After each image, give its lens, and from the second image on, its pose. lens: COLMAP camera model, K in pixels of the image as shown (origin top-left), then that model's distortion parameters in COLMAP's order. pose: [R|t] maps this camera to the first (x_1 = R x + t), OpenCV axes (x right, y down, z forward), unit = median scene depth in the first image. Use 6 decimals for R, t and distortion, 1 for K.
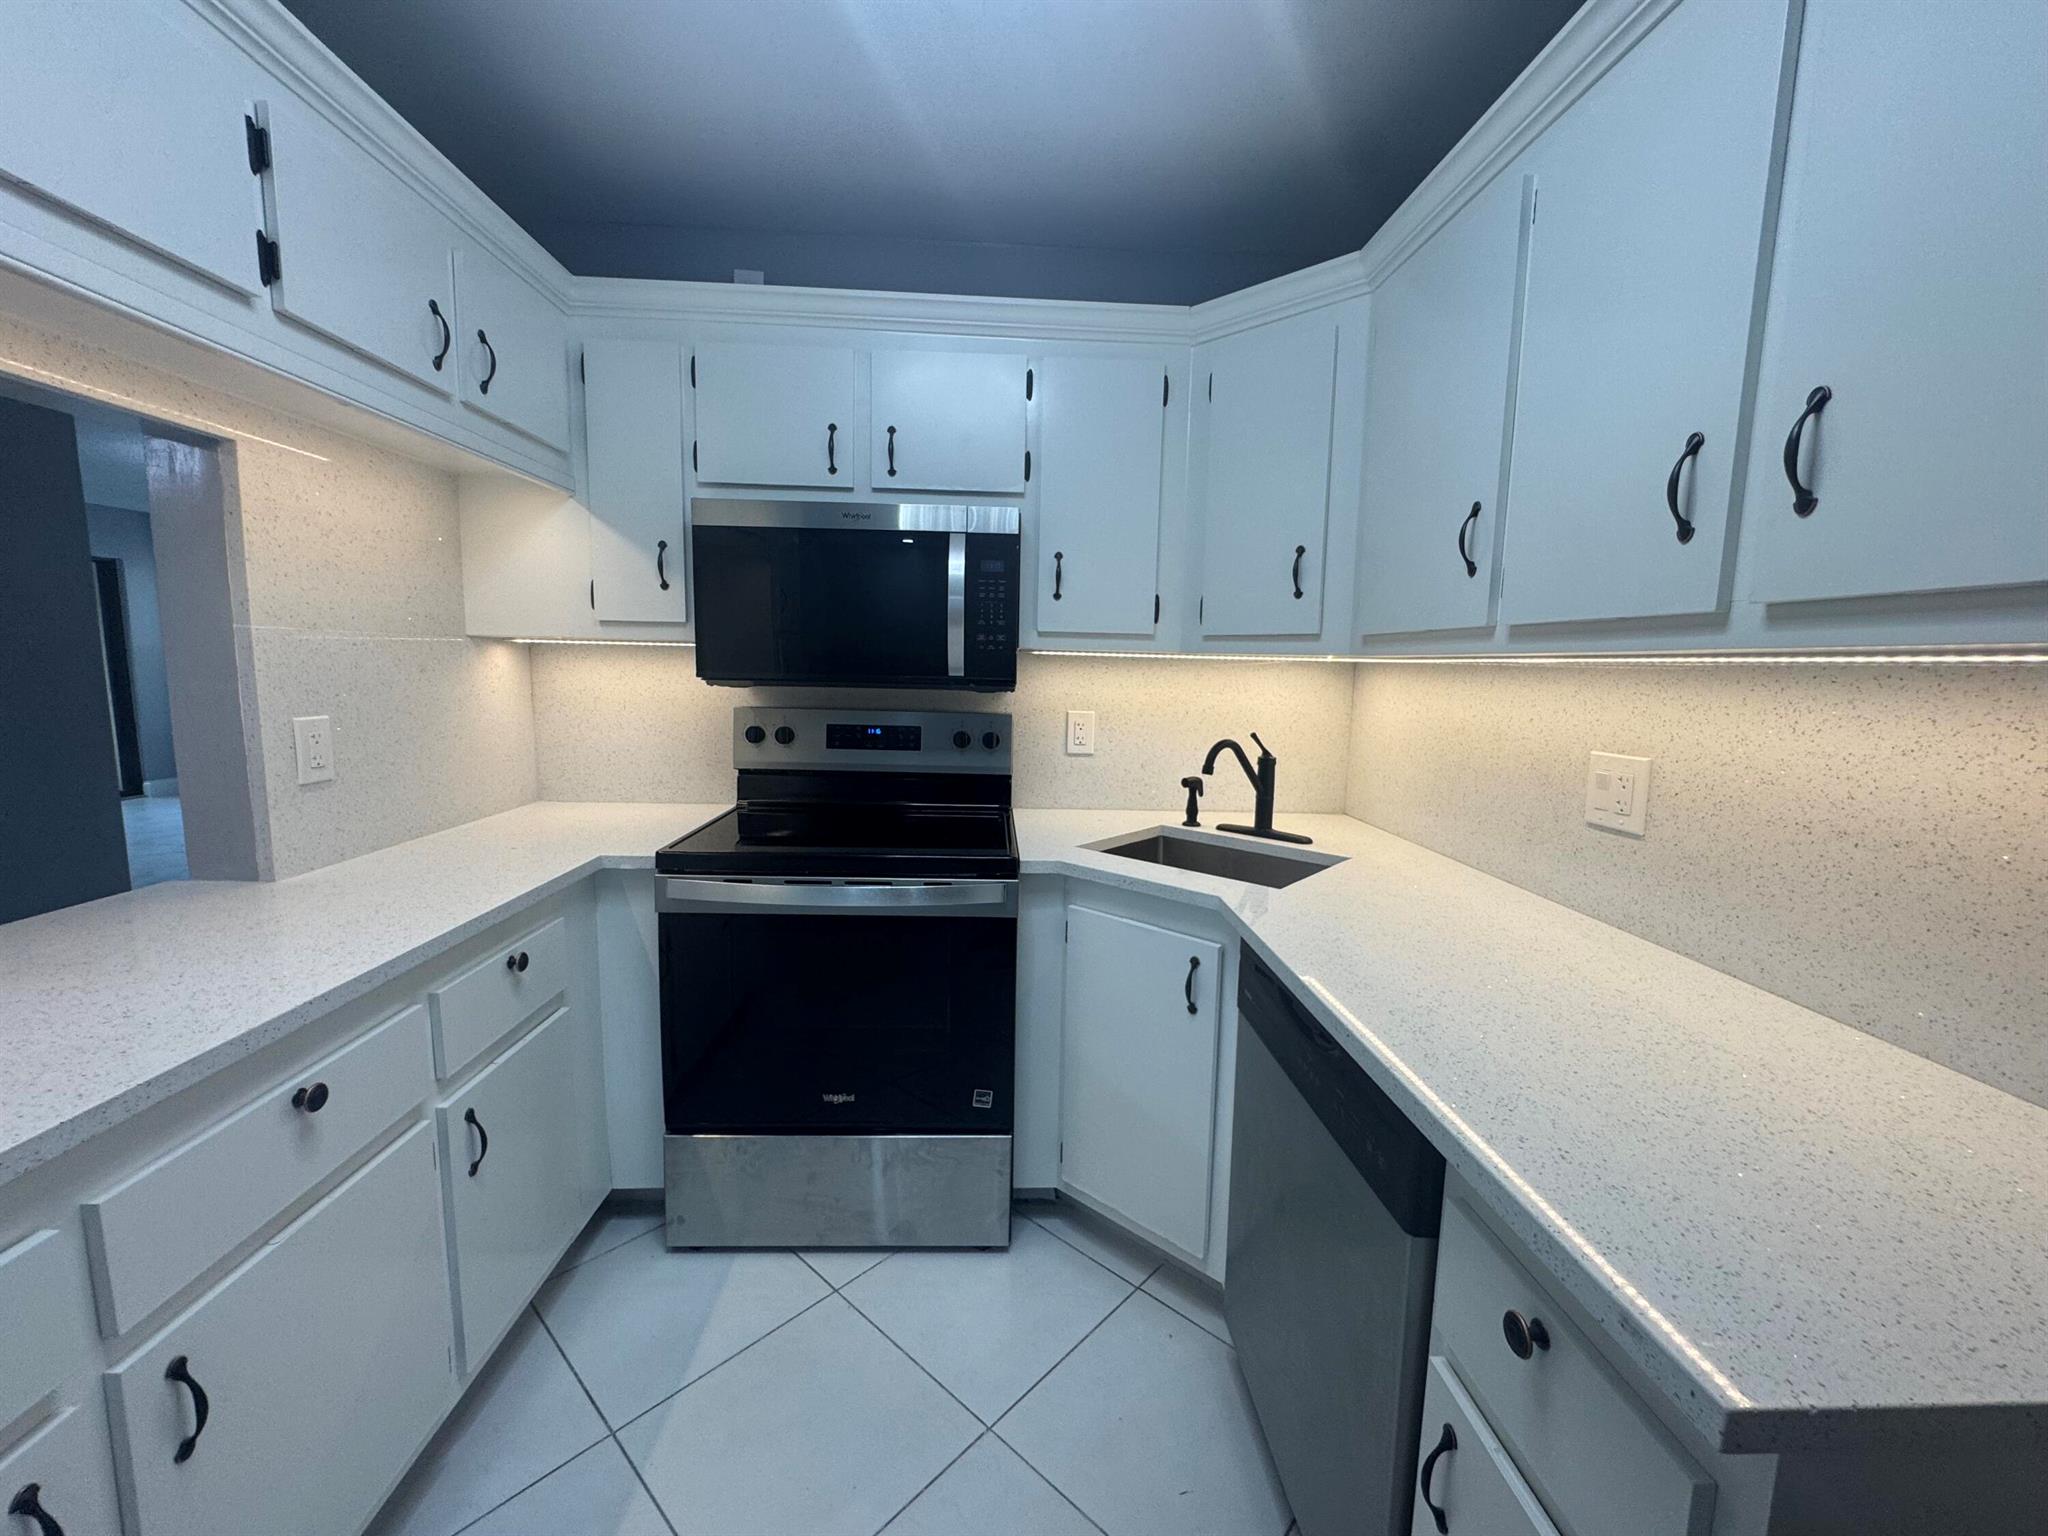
lens RADIAL K [[822.2, 0, 1027.1], [0, 822.2, 765.7], [0, 0, 1]] dist [-0.000118, 0.000248]
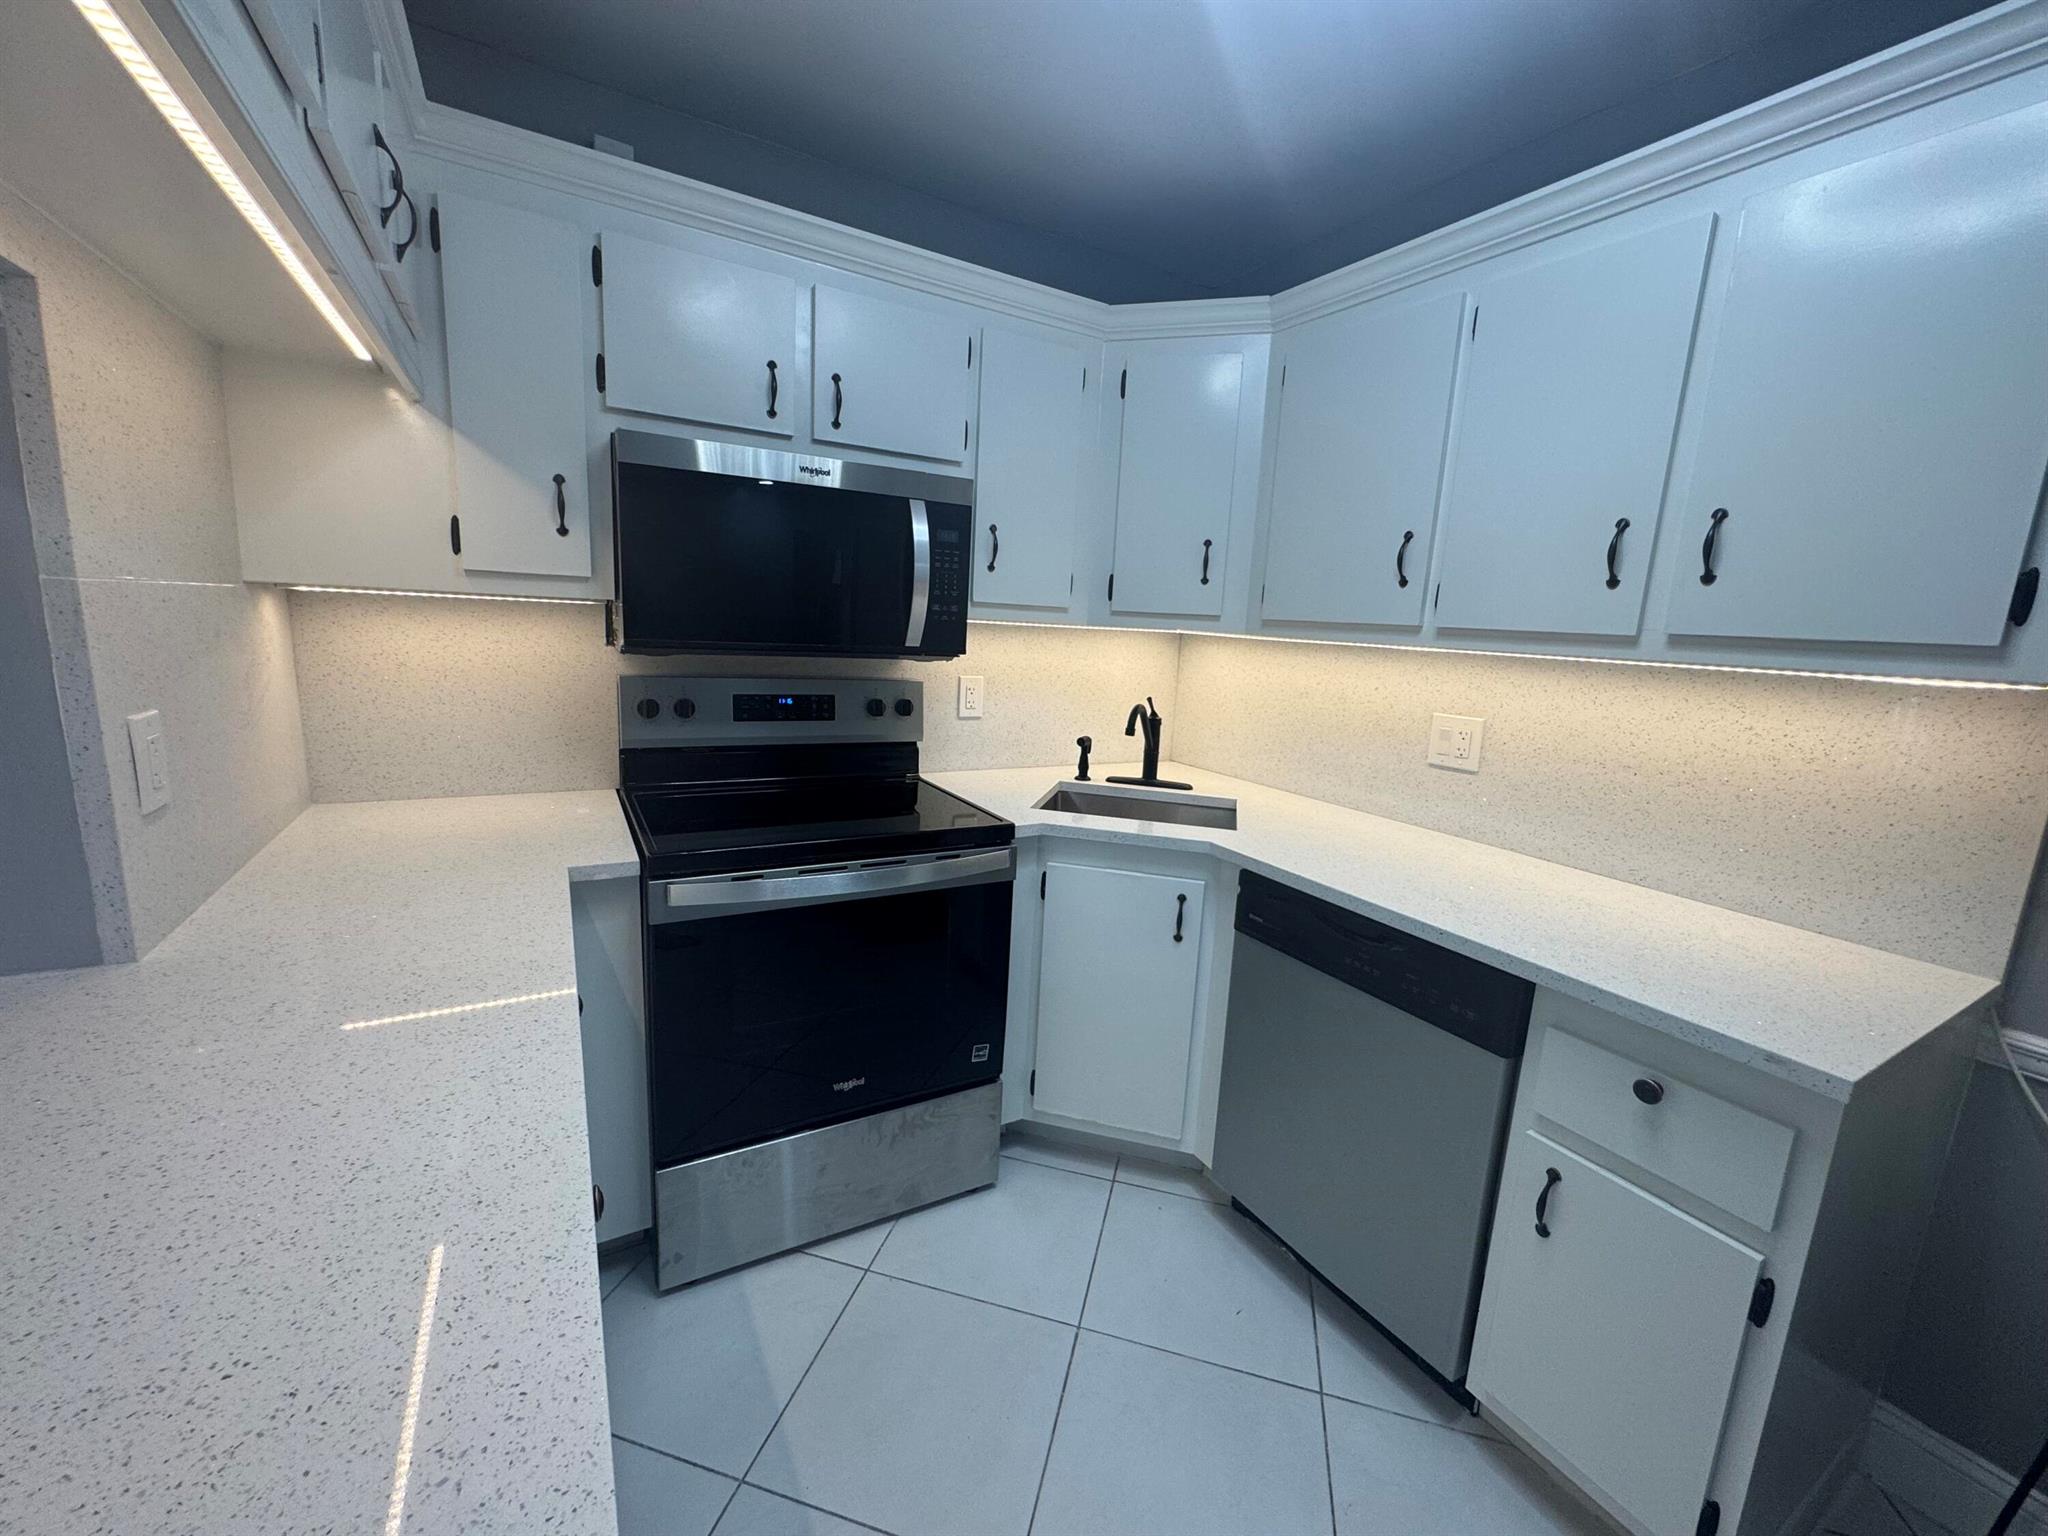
lens RADIAL K [[822.2, 0, 1023.9], [0, 822.2, 765.5], [0, 0, 1]] dist [-0.000118, 0.000248]
pose [[0.885945, -0.058091, 0.460139, -0.451988], [0.024122, 0.996553, 0.079368, -0.043607], [-0.463163, -0.059216, 0.884292, 0.060384]]
